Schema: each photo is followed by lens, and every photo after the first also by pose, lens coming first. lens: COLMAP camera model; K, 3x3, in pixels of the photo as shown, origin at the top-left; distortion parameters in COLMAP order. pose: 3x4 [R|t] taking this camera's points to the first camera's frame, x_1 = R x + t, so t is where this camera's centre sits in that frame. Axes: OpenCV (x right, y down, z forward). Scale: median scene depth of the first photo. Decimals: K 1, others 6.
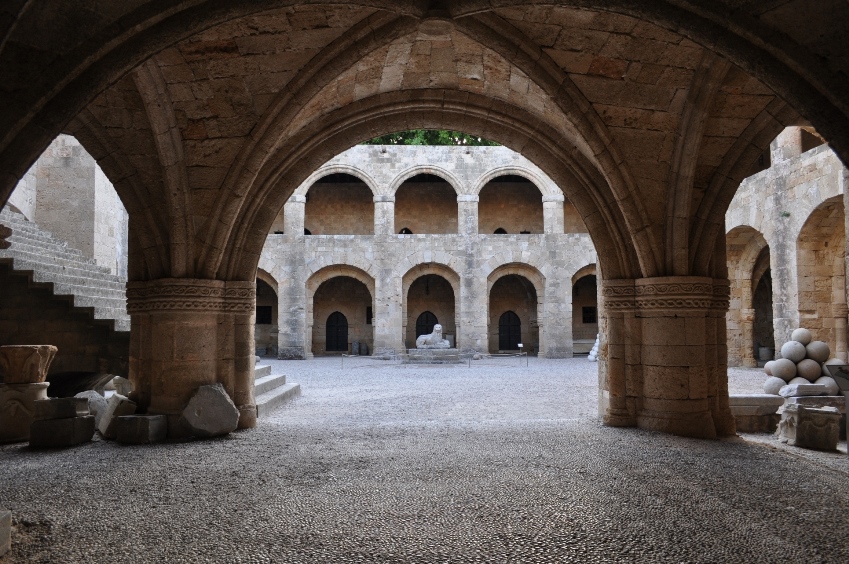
lens RADIAL K [[656.8, 0, 424.4], [0, 656.8, 282.6], [0, 0, 1]] dist [-0.001967, -0.001511]
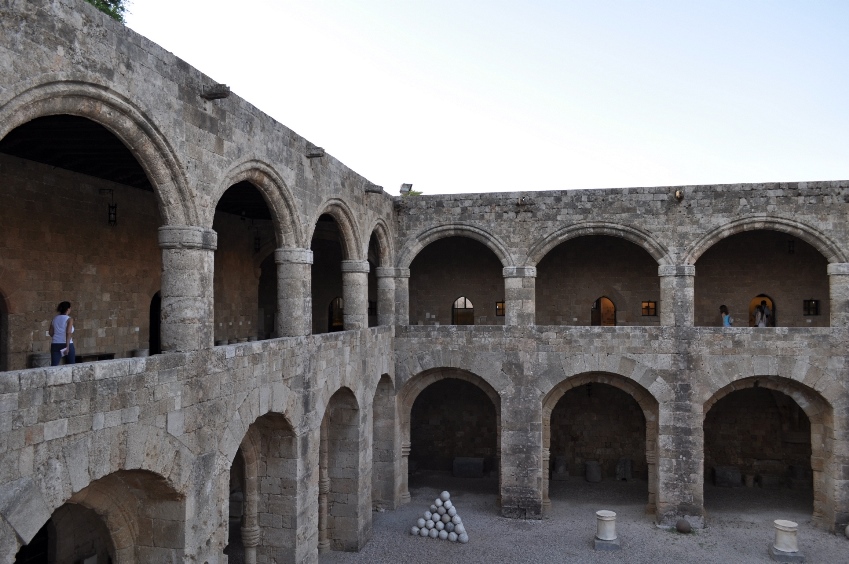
lens RADIAL K [[656.8, 0, 424.3], [0, 656.8, 282.7], [0, 0, 1]] dist [-0.001967, -0.001511]
pose [[0.233336, 0.036859, 0.971697, -0.354678], [-0.067027, 0.997514, -0.021743, -0.106940], [-0.970083, -0.060056, 0.235227, 0.818692]]
